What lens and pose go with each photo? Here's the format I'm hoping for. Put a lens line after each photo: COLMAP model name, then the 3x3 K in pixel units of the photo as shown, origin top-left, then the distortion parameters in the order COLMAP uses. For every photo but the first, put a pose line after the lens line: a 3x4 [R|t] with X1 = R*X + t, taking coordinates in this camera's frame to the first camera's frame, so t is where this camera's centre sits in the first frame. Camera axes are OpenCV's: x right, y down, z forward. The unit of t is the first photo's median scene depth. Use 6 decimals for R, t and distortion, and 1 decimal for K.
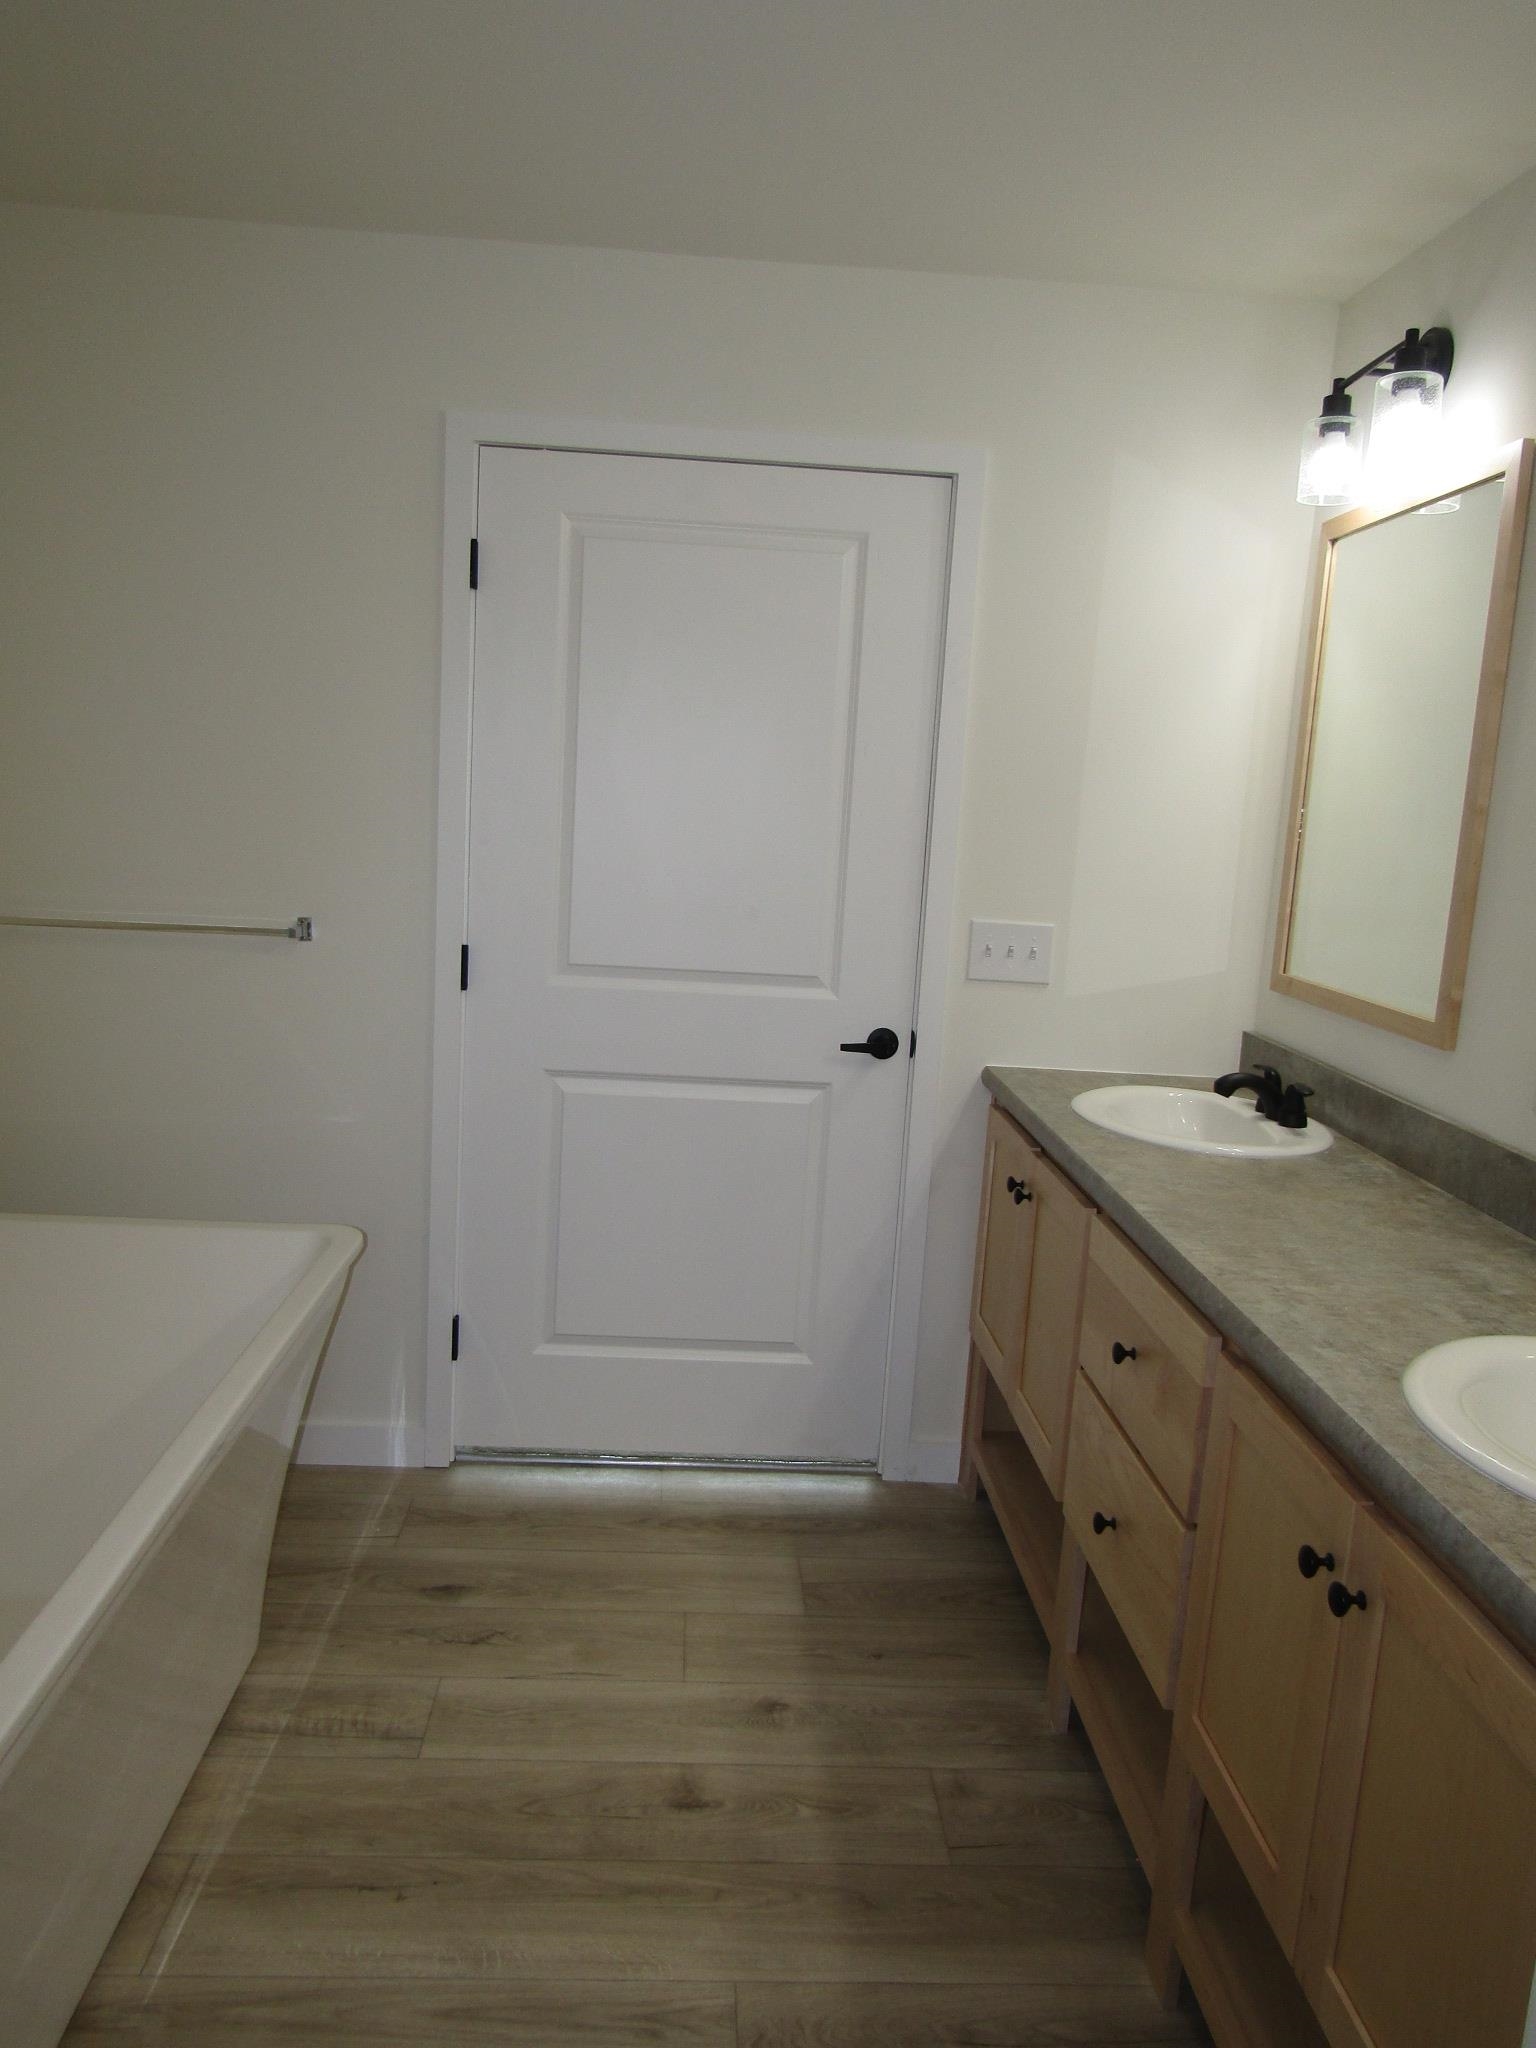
lens RADIAL K [[1458.3, 0, 781.4], [0, 1458.3, 1009.3], [0, 0, 1]] dist [-0.011884, 0.005100]
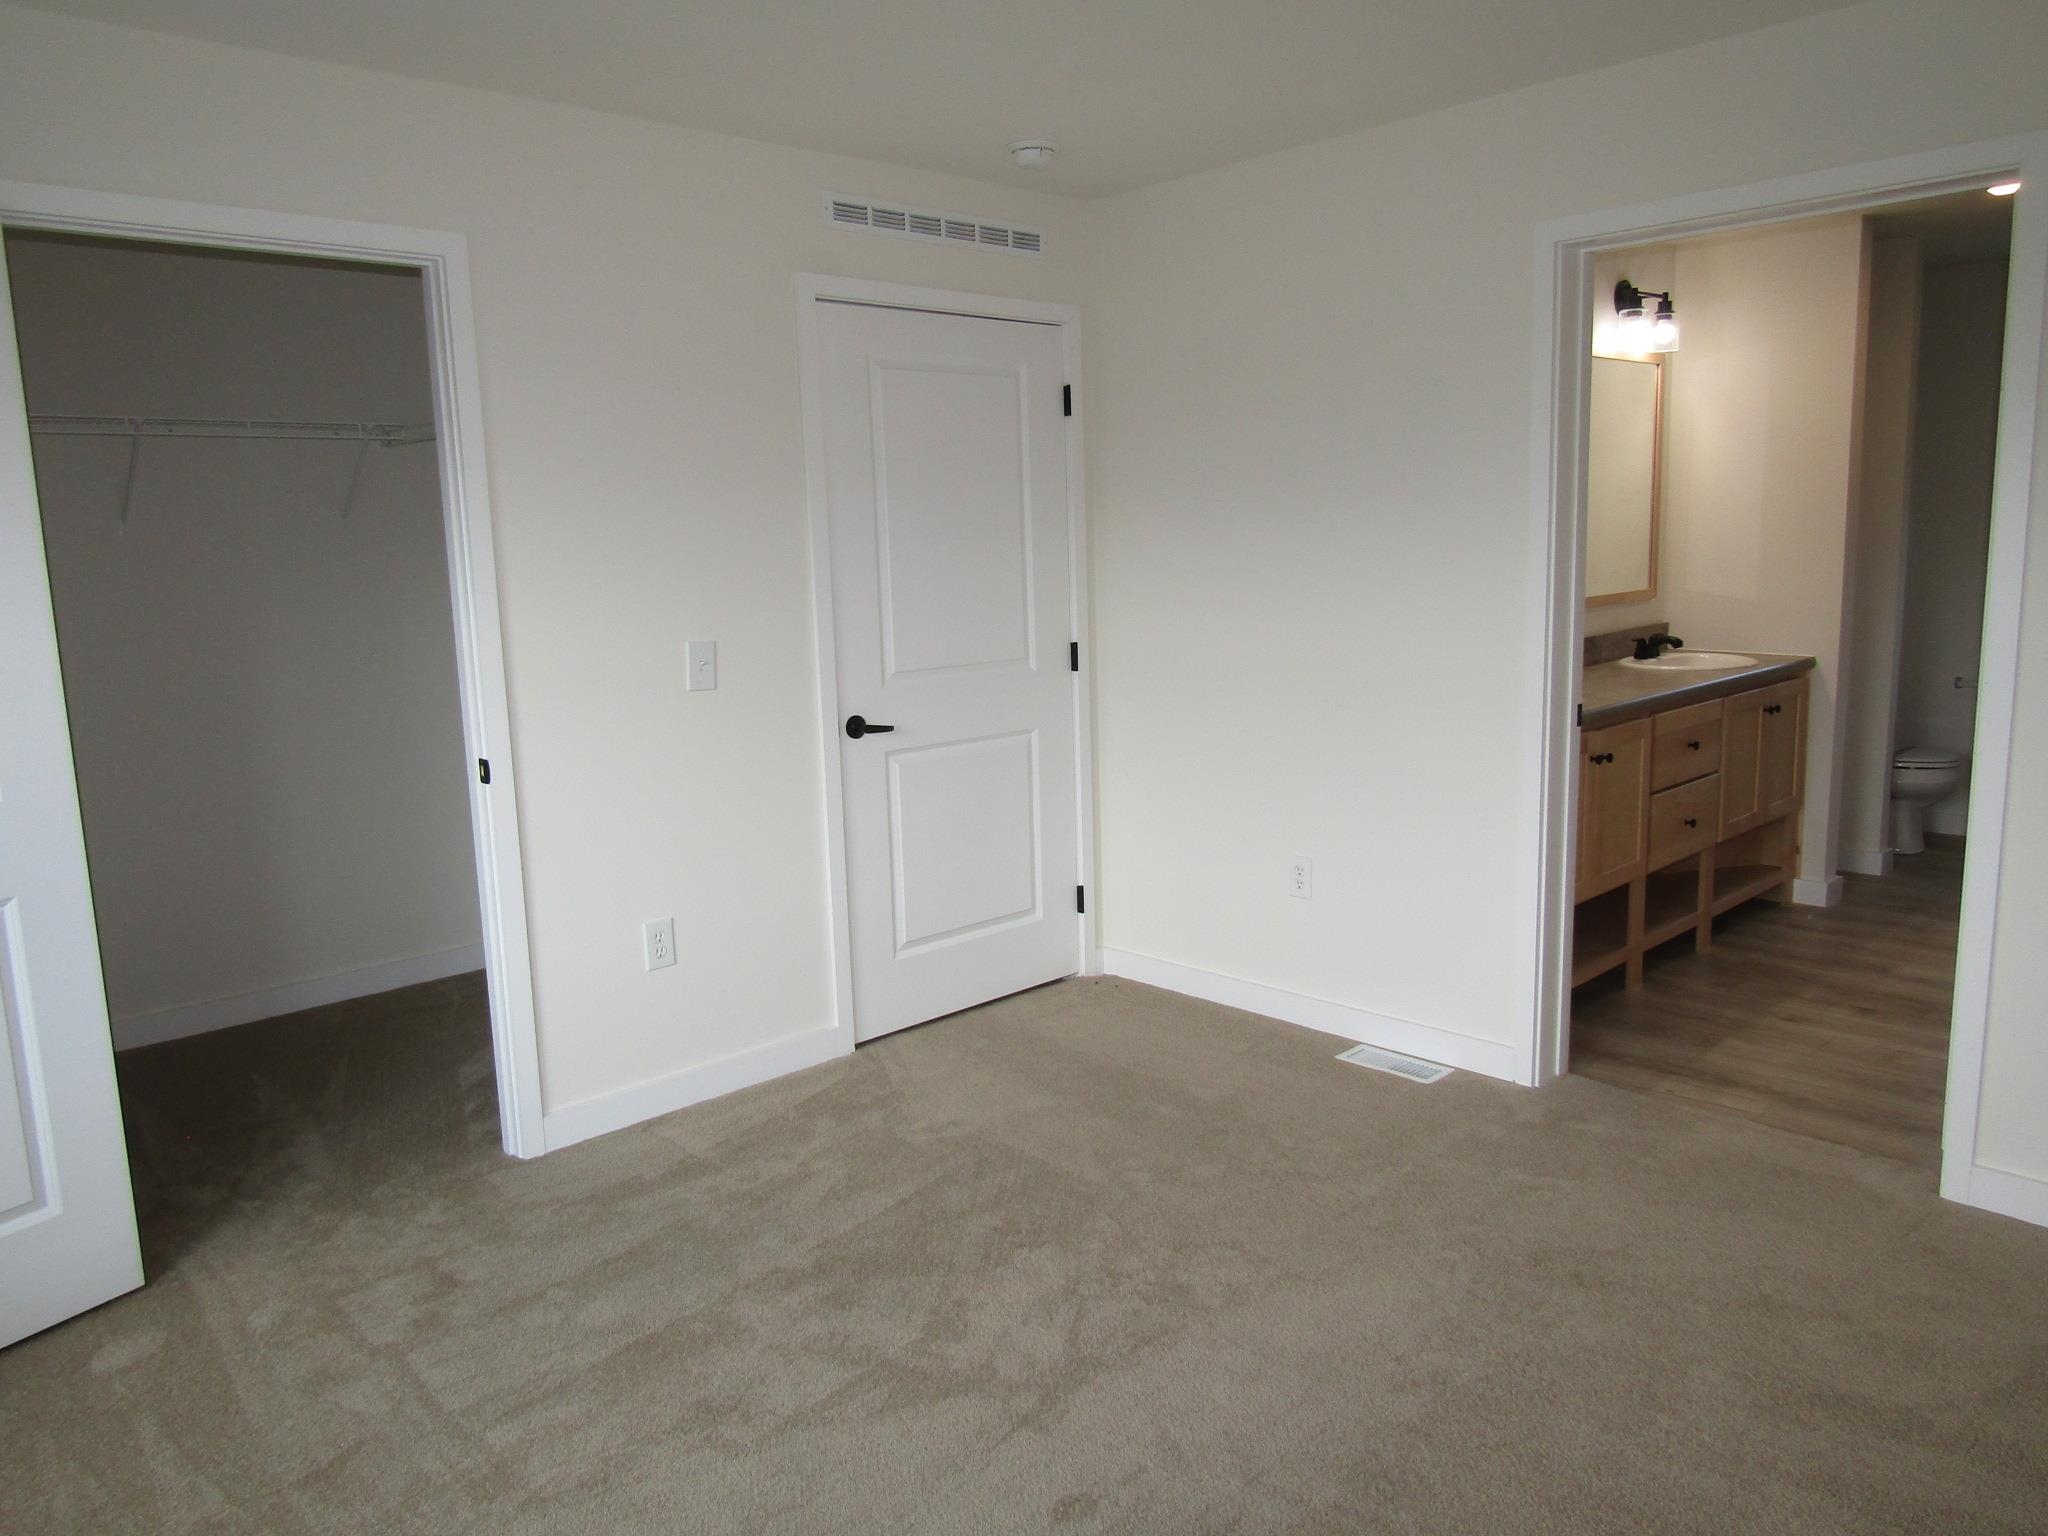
lens RADIAL K [[1458.3, 0, 1018.9], [0, 1458.3, 790.8], [0, 0, 1]] dist [-0.011884, 0.005100]
pose [[-0.641431, -0.175022, 0.746950, -0.717648], [0.113922, 0.941105, 0.318344, -0.487791], [-0.758675, 0.289290, -0.583715, 2.798635]]
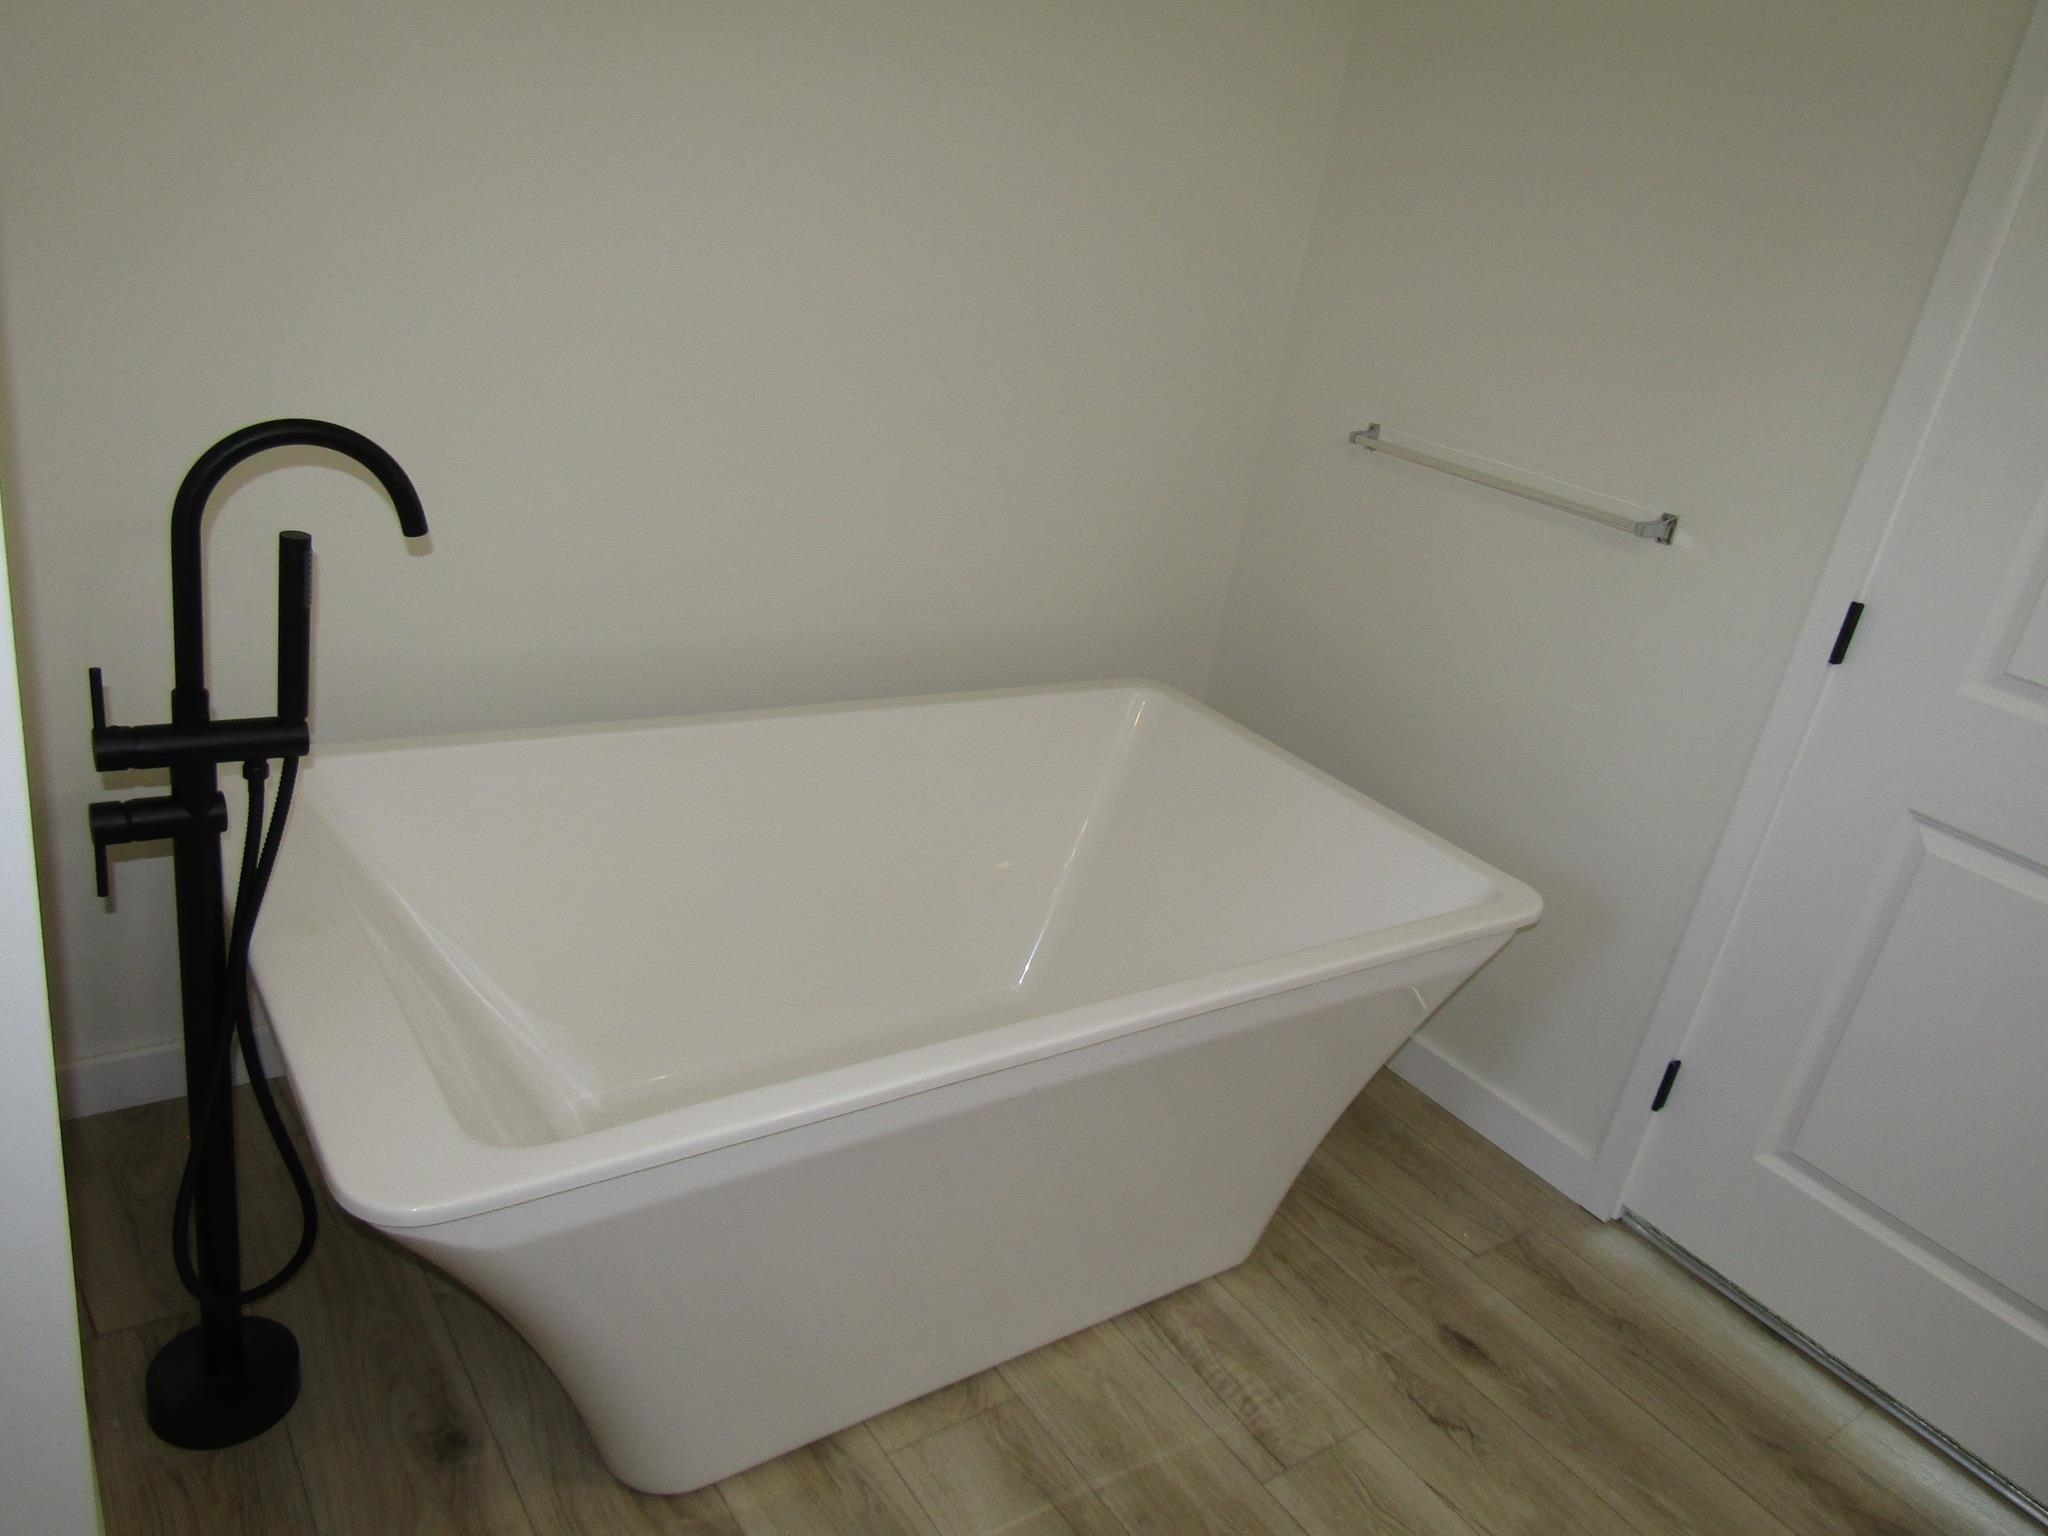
lens RADIAL K [[1458.3, 0, 1032.3], [0, 1458.3, 767.5], [0, 0, 1]] dist [-0.011884, 0.005100]
pose [[0.534726, 0.345649, -0.771100, 0.184222], [-0.254408, 0.936029, 0.243157, -0.050040], [0.805819, 0.066151, 0.588455, 0.346667]]
